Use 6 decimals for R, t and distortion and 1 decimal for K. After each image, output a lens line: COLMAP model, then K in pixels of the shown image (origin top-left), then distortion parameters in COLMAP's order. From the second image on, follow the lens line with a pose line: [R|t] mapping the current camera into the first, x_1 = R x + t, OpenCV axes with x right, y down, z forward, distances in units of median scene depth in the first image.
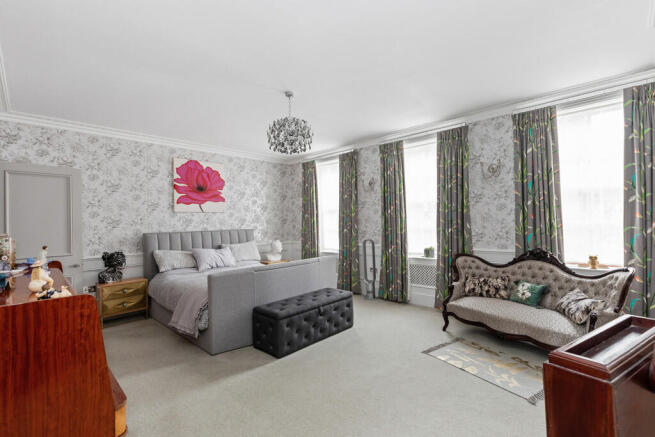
lens RADIAL K [[300.4, 0, 327.5], [0, 300.4, 218.5], [0, 0, 1]] dist [0.000856, 0.000221]
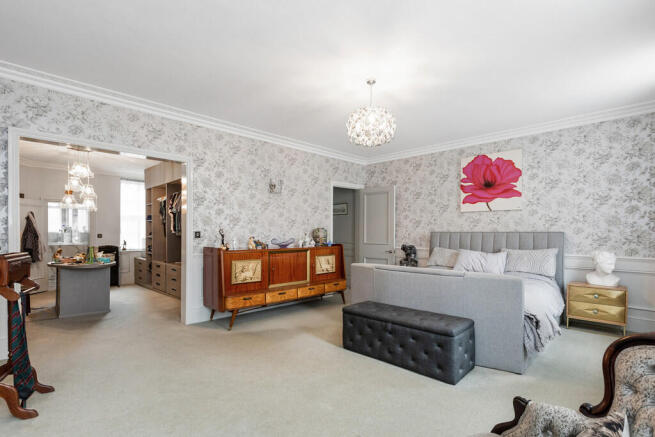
lens RADIAL K [[322.7, 0, 327.0], [0, 322.7, 232.9], [0, 0, 1]] dist [-0.000403, -0.000161]
pose [[-0.015972, 0.035337, -0.999248, 0.576824], [0.020733, 0.999172, 0.035003, 0.001072], [0.999657, -0.020158, -0.016691, 0.547759]]
